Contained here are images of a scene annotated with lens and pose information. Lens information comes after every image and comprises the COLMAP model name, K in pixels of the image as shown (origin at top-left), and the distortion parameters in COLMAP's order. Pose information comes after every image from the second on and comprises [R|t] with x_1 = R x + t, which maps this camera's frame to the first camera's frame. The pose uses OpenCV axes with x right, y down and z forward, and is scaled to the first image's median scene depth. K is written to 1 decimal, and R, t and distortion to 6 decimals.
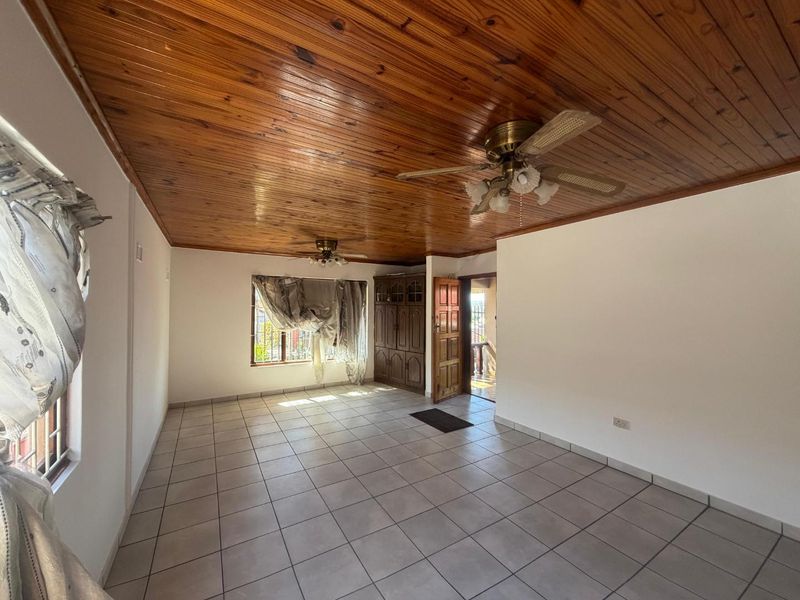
lens RADIAL K [[318.2, 0, 400.0], [0, 318.2, 300.0], [0, 0, 1]] dist [0.000273, 0.000077]
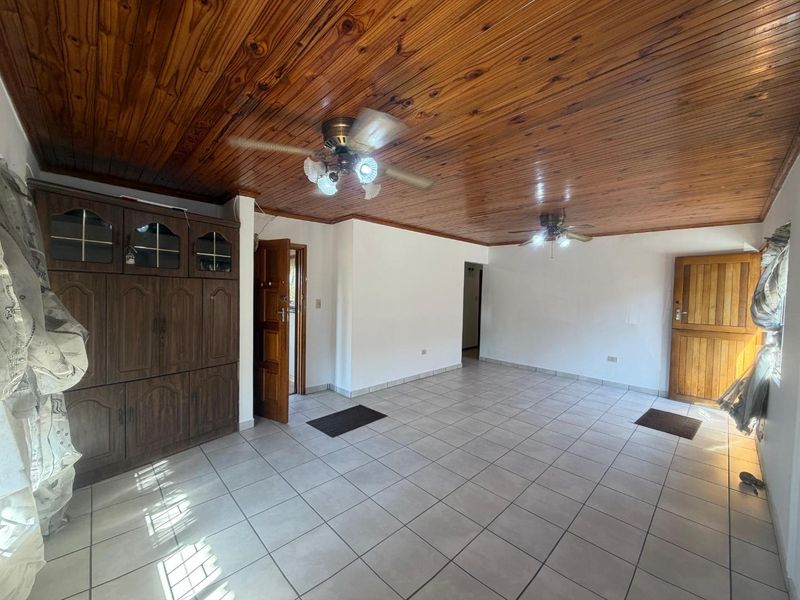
lens RADIAL K [[318.2, 0, 400.0], [0, 318.2, 300.0], [0, 0, 1]] dist [0.000273, 0.000077]
pose [[-0.220865, -0.039425, 0.974507, -0.643508], [-0.042256, 0.998631, 0.030824, 0.028354], [-0.974389, -0.034371, -0.222228, 0.976191]]
